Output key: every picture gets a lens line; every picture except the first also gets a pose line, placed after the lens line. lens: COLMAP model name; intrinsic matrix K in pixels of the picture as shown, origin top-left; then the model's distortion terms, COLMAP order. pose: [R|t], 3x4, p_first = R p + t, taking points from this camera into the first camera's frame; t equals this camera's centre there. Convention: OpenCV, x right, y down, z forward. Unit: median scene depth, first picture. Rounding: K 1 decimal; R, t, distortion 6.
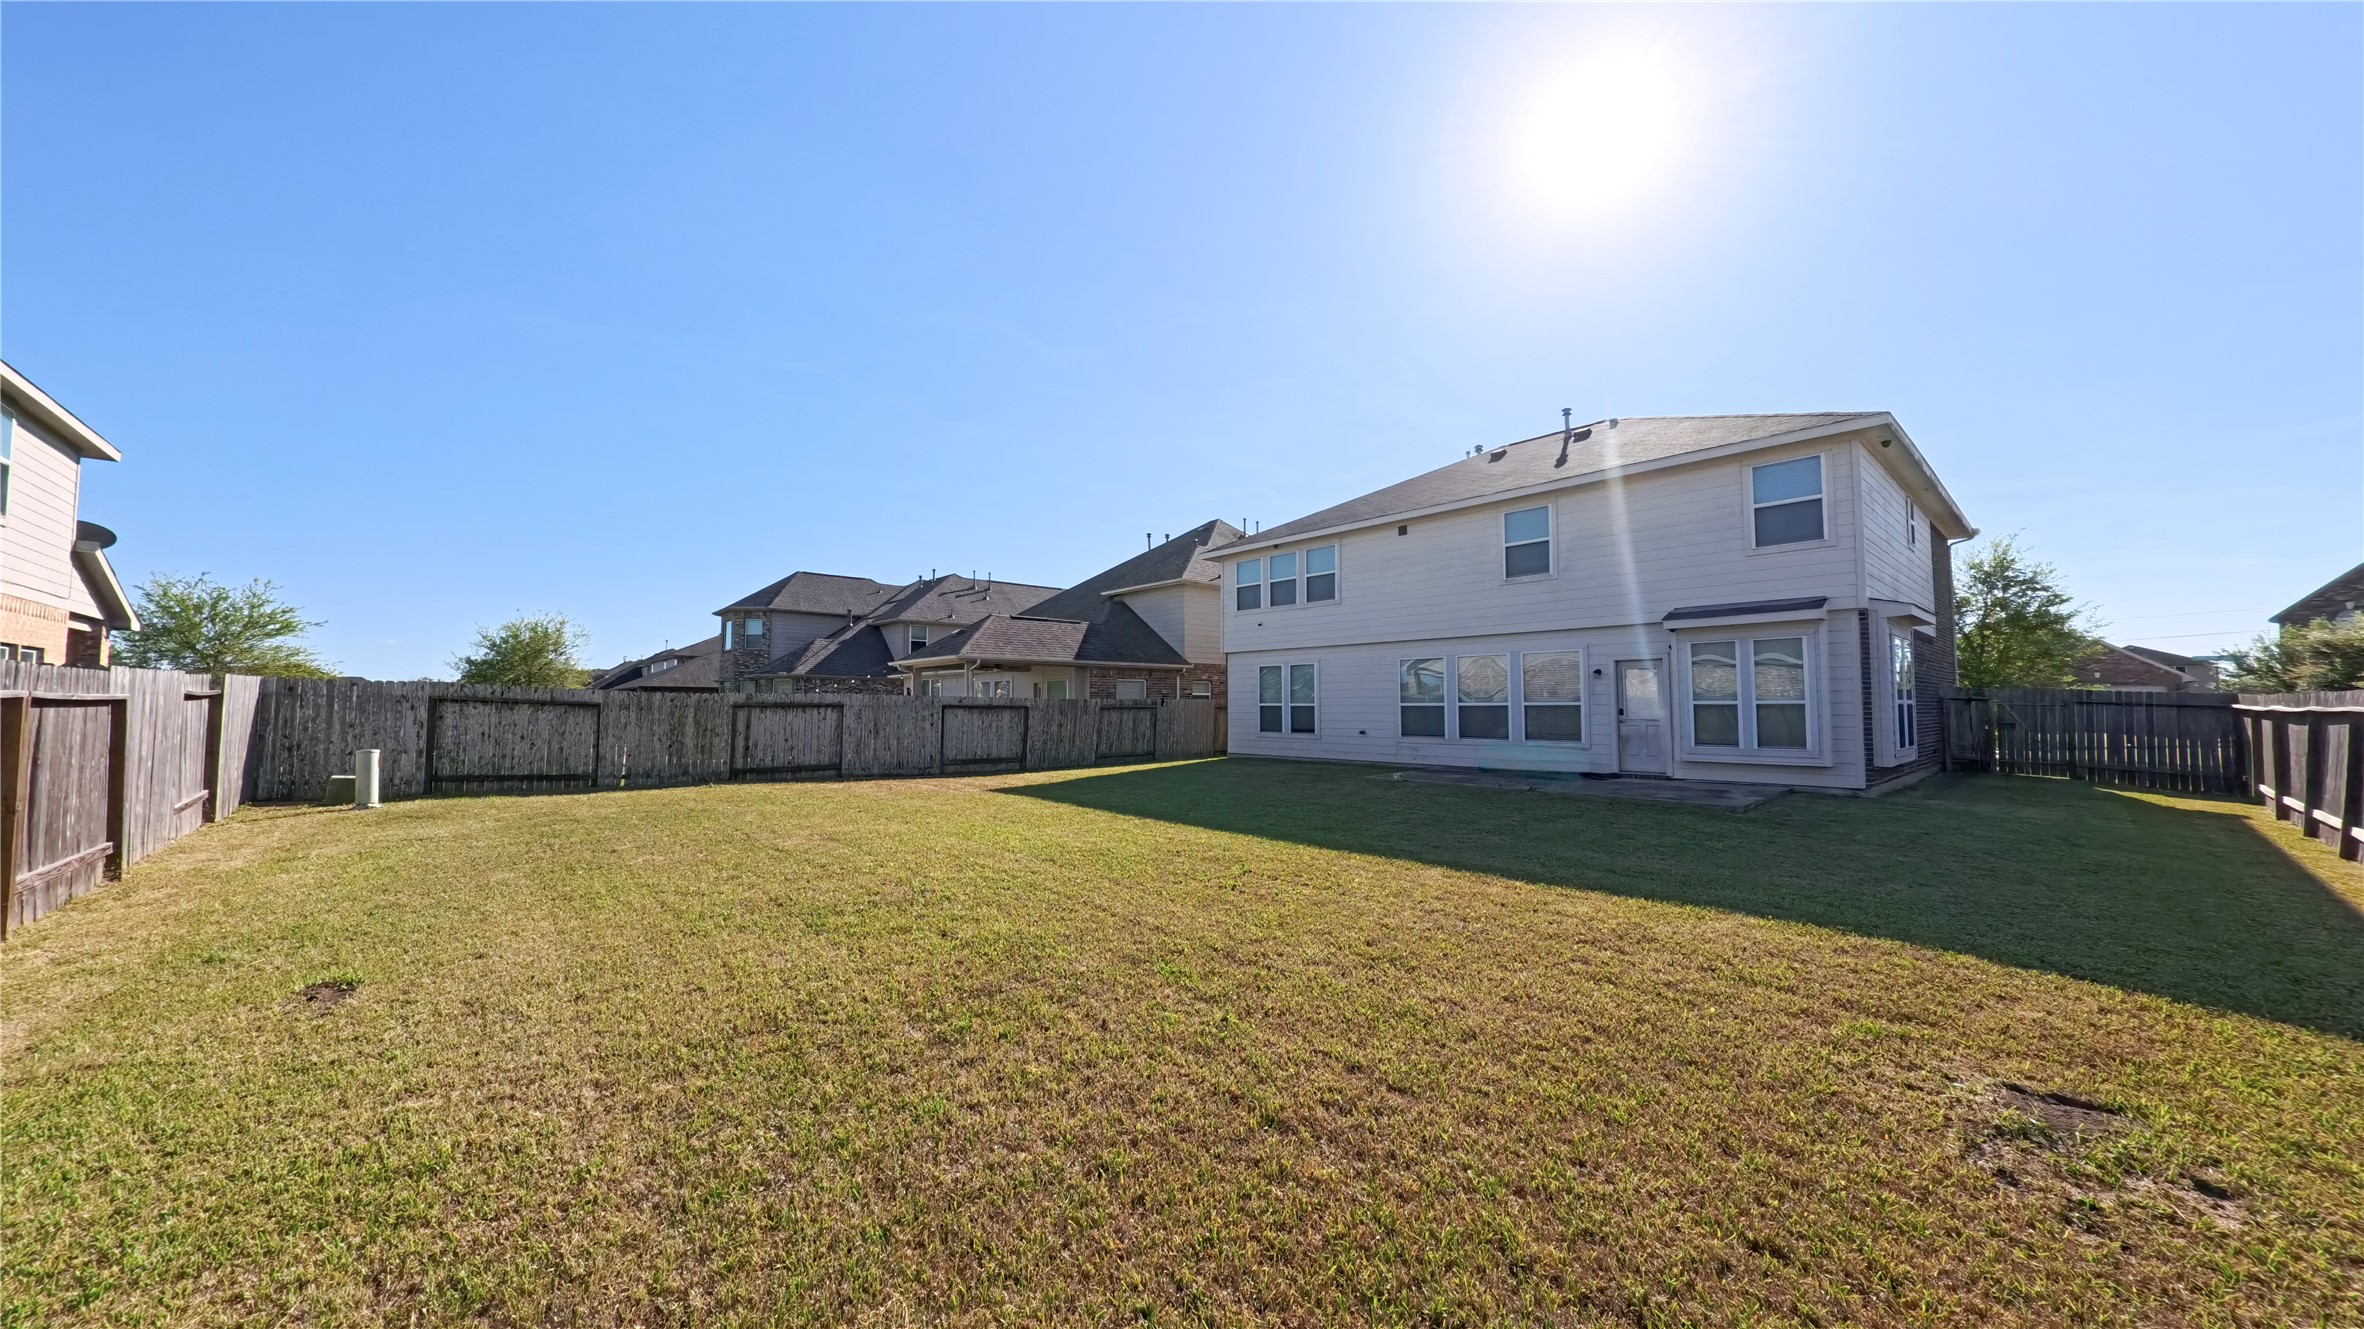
lens RADIAL K [[832.7, 0, 1187.9], [0, 832.7, 663.4], [0, 0, 1]] dist [0.002578, 0.000085]
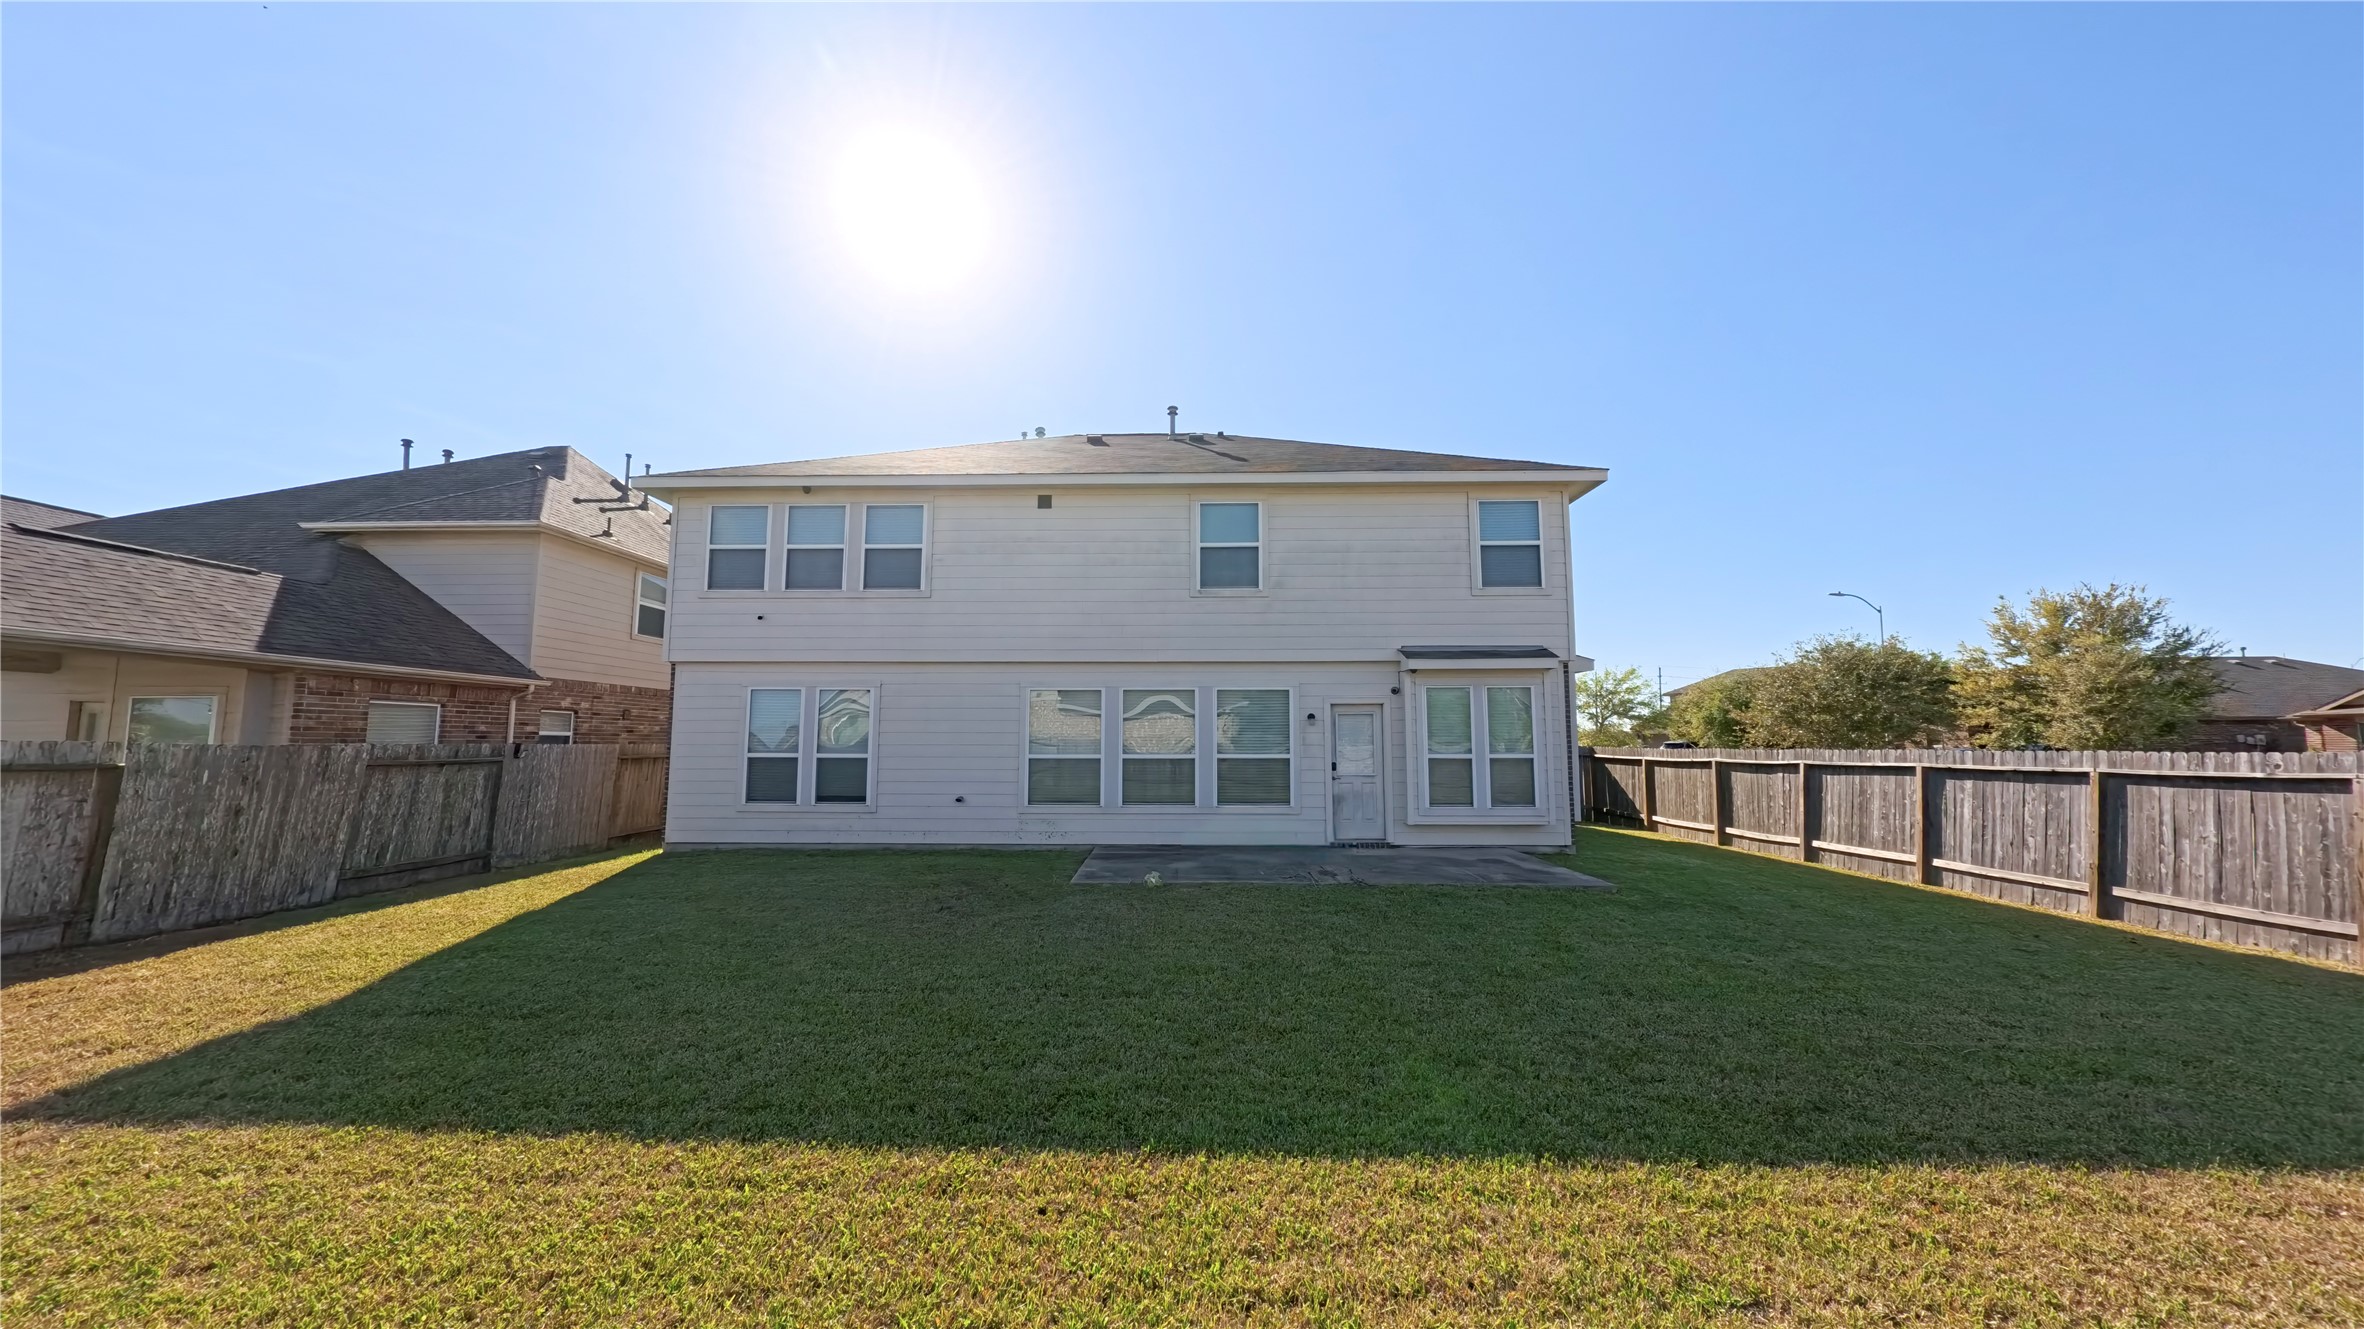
lens RADIAL K [[832.7, 0, 1177.8], [0, 832.7, 667.3], [0, 0, 1]] dist [0.002578, 0.000085]
pose [[0.685289, 0.073536, 0.724549, -0.141489], [-0.040416, 0.997196, -0.062982, 0.014025], [-0.727149, 0.013878, 0.686340, 0.413643]]
